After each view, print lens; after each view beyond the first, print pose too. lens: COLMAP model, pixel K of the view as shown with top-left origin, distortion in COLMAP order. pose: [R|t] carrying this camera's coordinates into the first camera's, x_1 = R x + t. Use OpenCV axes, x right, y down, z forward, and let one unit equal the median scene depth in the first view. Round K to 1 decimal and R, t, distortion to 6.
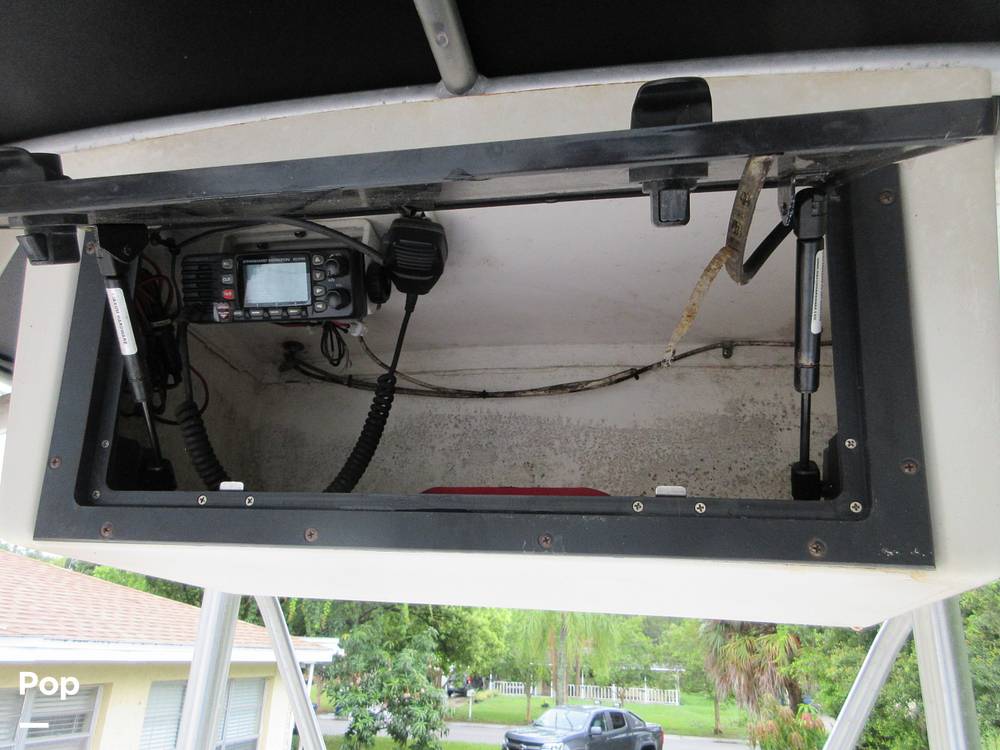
lens RADIAL K [[741.7, 0, 499.1], [0, 741.7, 367.2], [0, 0, 1]] dist [-0.001240, 0.007742]
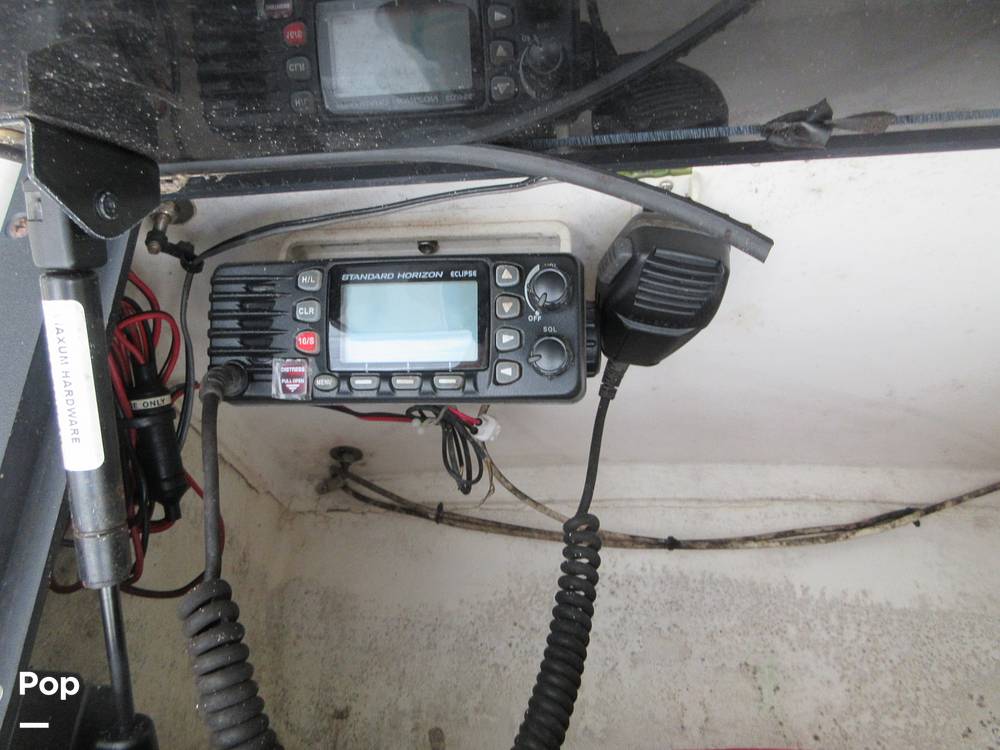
lens RADIAL K [[741.7, 0, 494.4], [0, 741.7, 371.3], [0, 0, 1]] dist [-0.001240, 0.007742]
pose [[0.998567, 0.034937, 0.040529, -0.196943], [-0.028632, 0.988741, -0.146874, -0.009829], [-0.045204, 0.145503, 0.988325, 0.392595]]
